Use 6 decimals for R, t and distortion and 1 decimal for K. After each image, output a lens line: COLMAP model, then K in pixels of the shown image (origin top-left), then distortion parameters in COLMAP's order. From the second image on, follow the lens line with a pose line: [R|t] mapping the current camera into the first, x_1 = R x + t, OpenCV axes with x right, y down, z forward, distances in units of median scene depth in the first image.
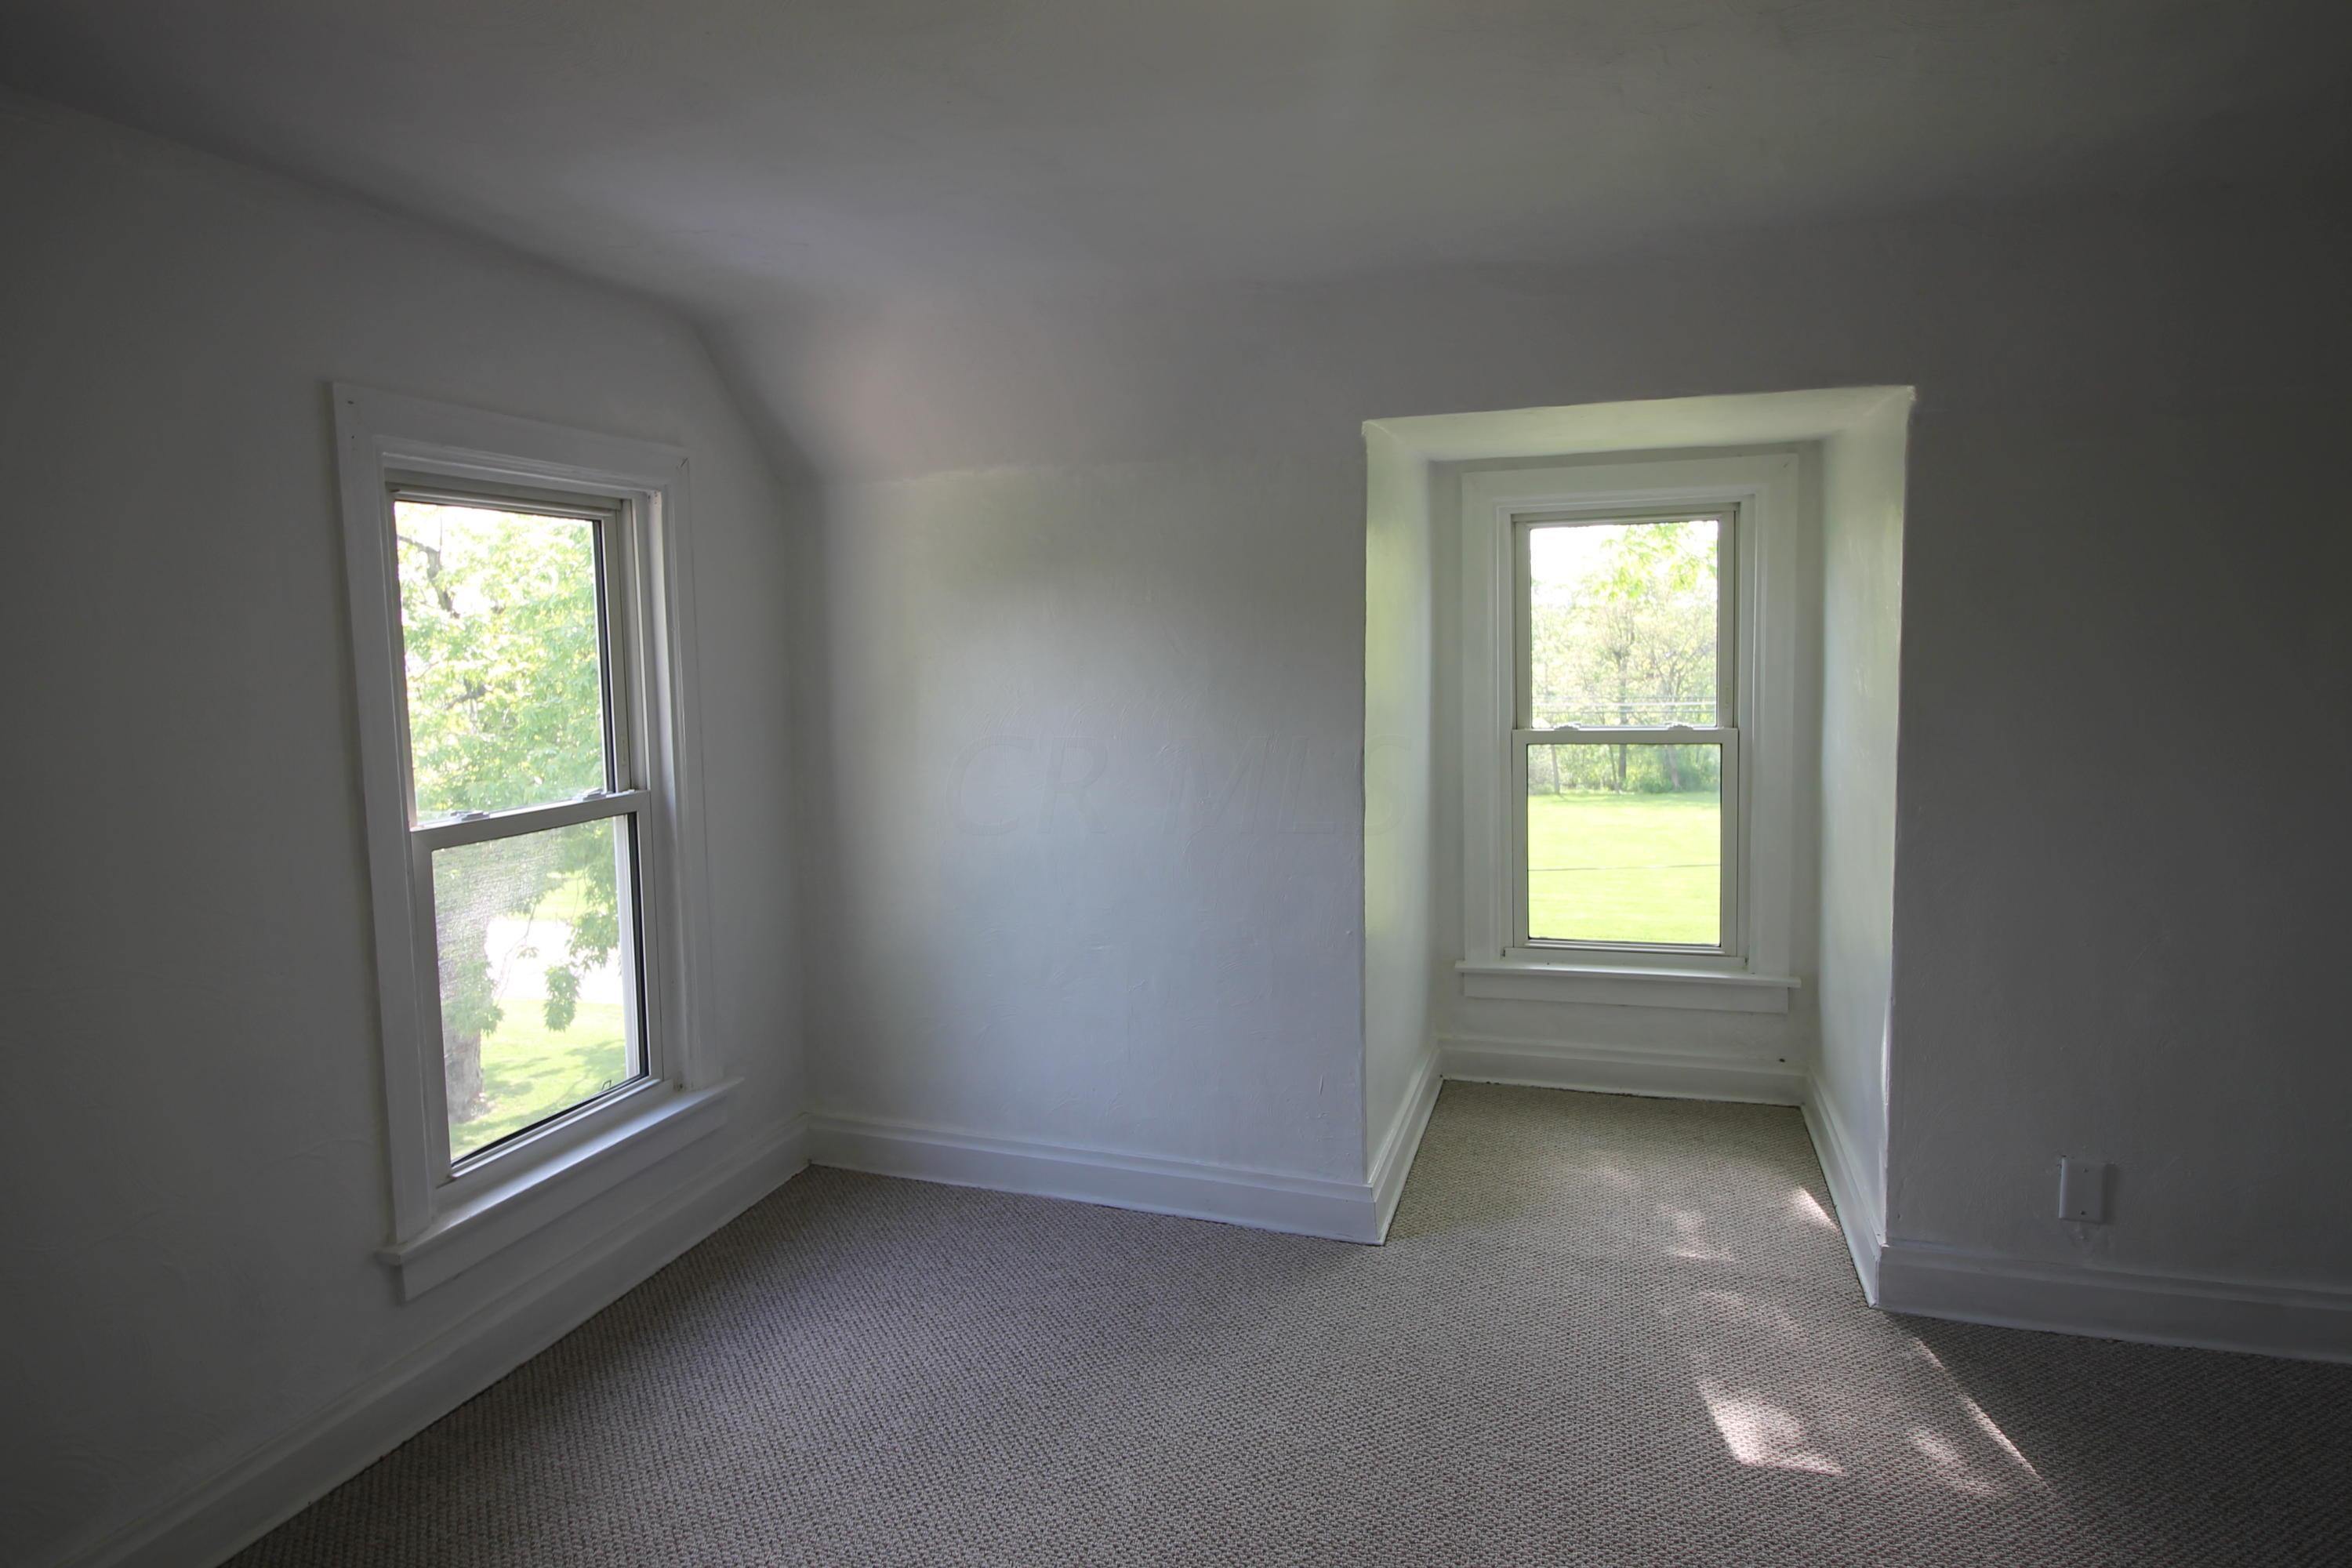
lens RADIAL K [[1352.4, 0, 1177.0], [0, 1352.4, 764.3], [0, 0, 1]] dist [0.000841, -0.005130]
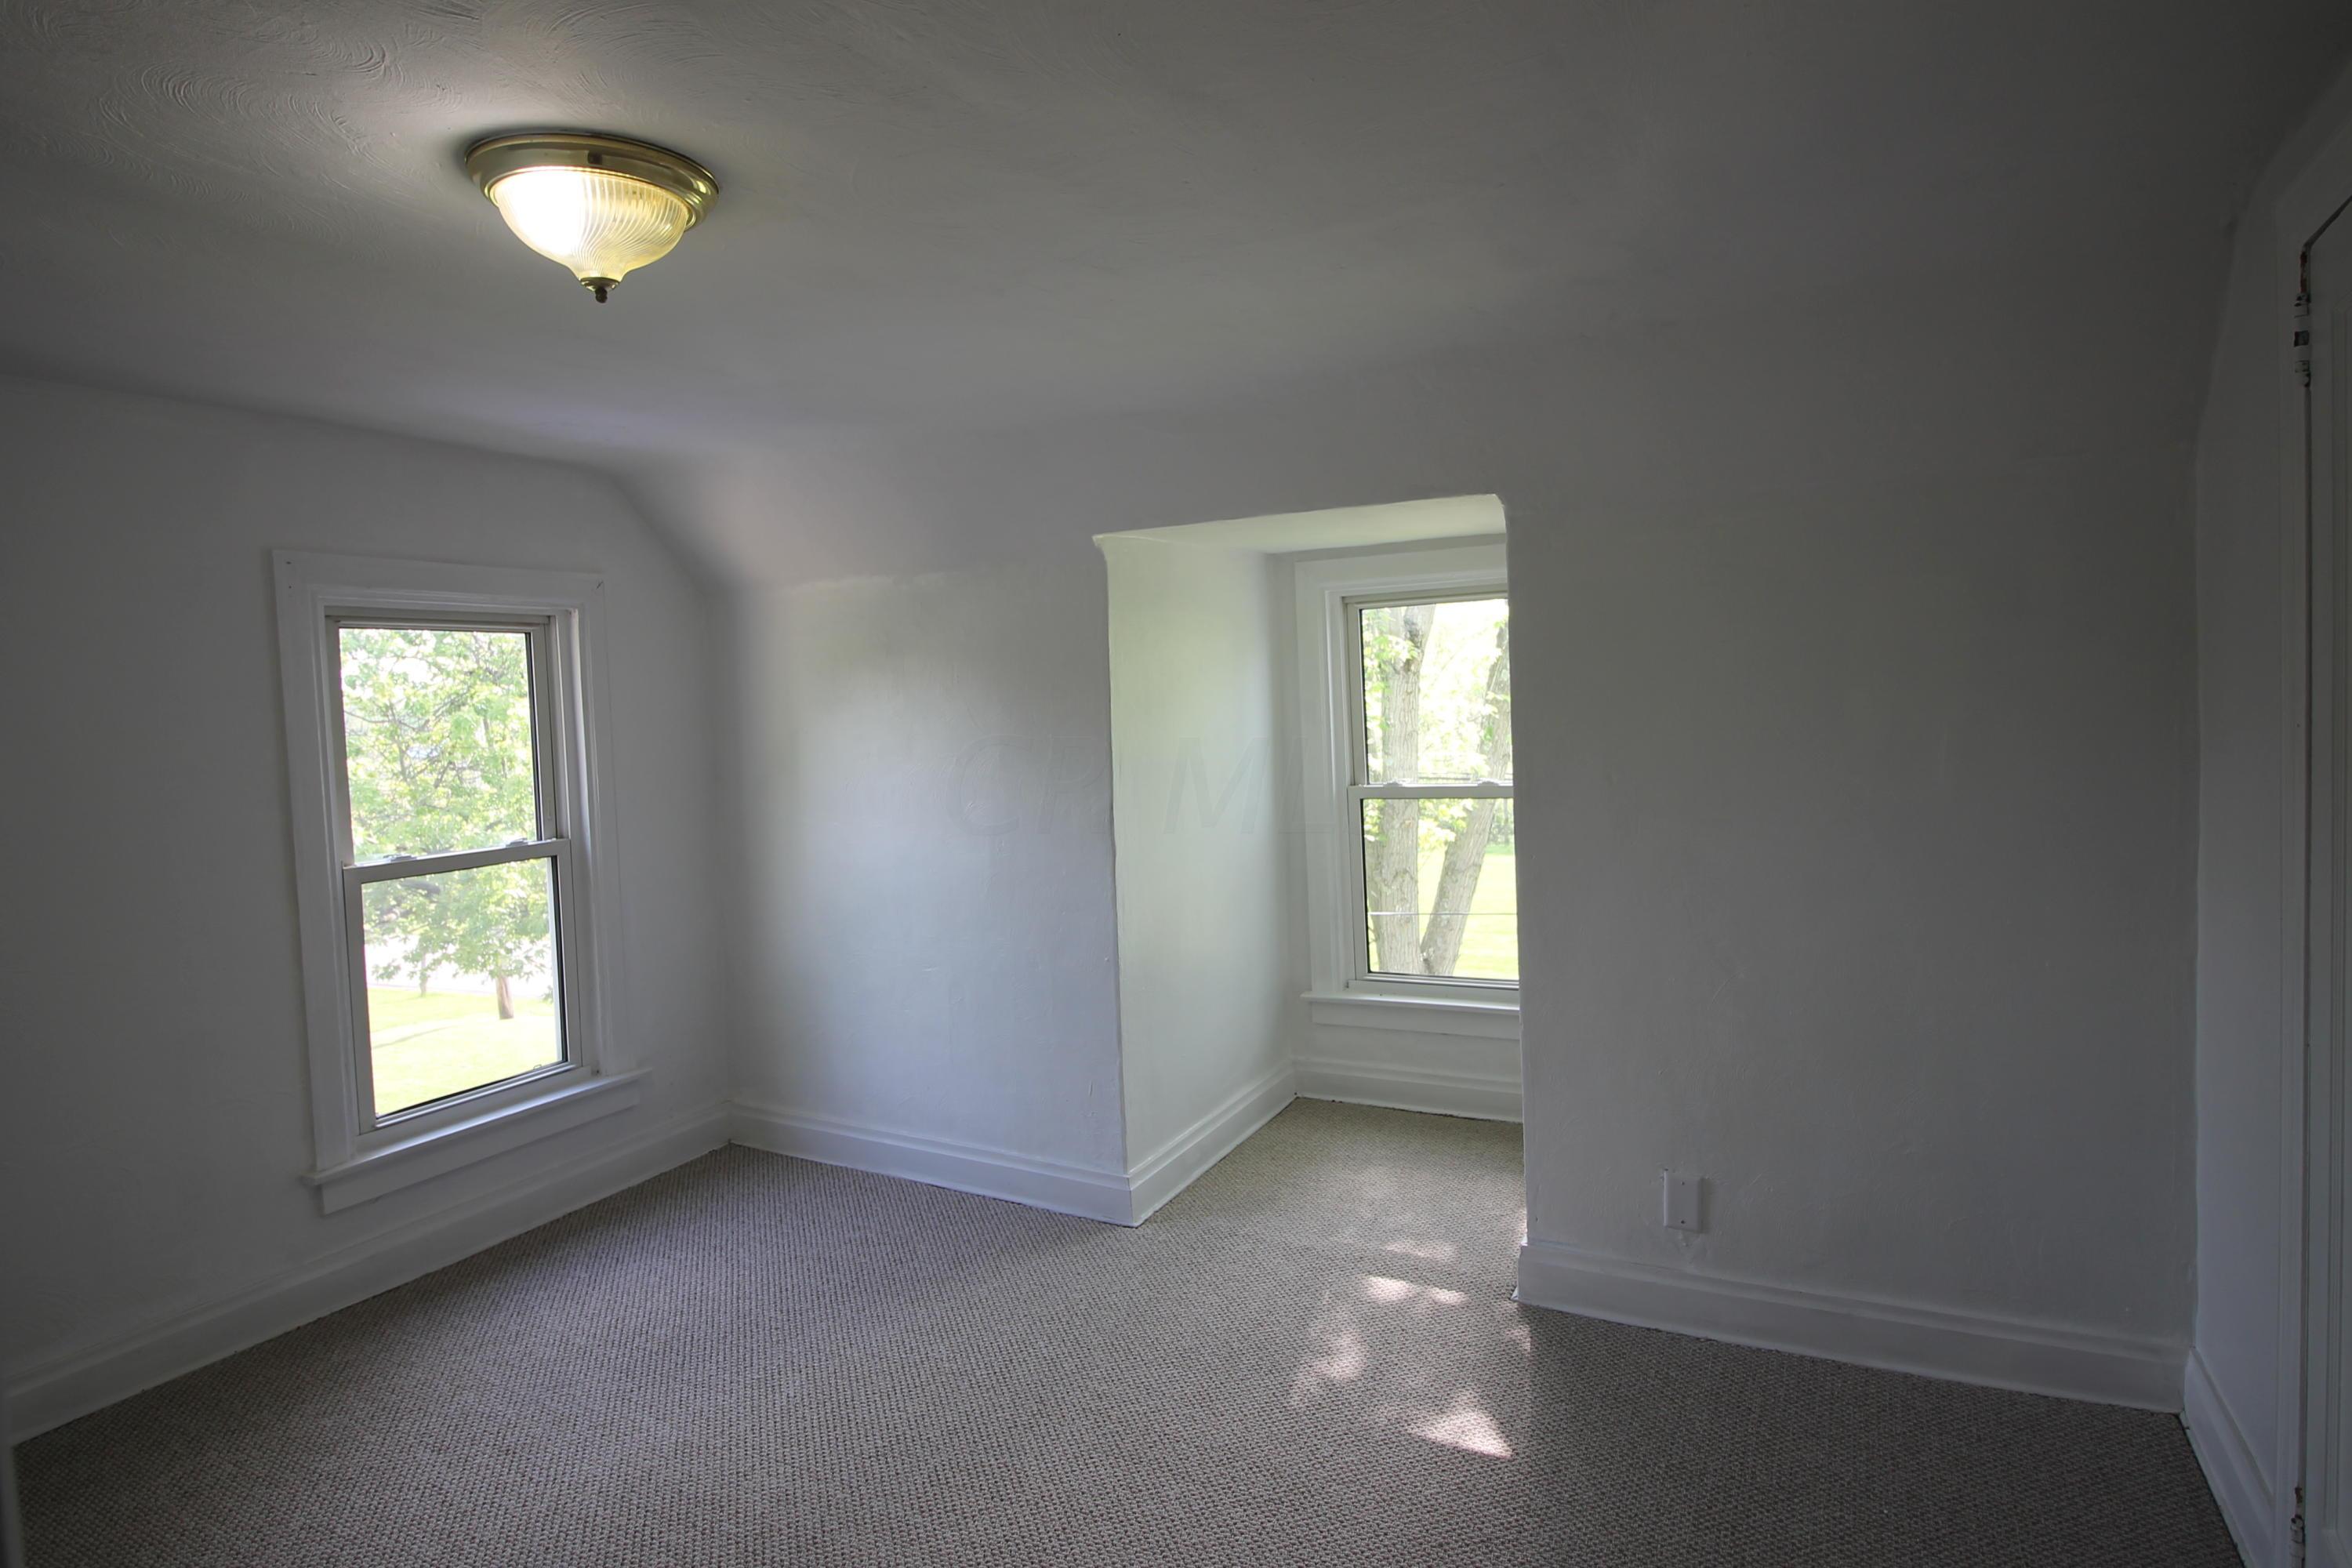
lens RADIAL K [[1263.7, 0, 1131.4], [0, 1263.7, 767.4], [0, 0, 1]] dist [-0.003458, -0.001801]
pose [[0.985208, -0.007734, -0.171188, 0.348414], [0.001455, 0.999323, -0.036774, -0.003662], [0.171357, 0.035981, 0.984552, -0.098254]]
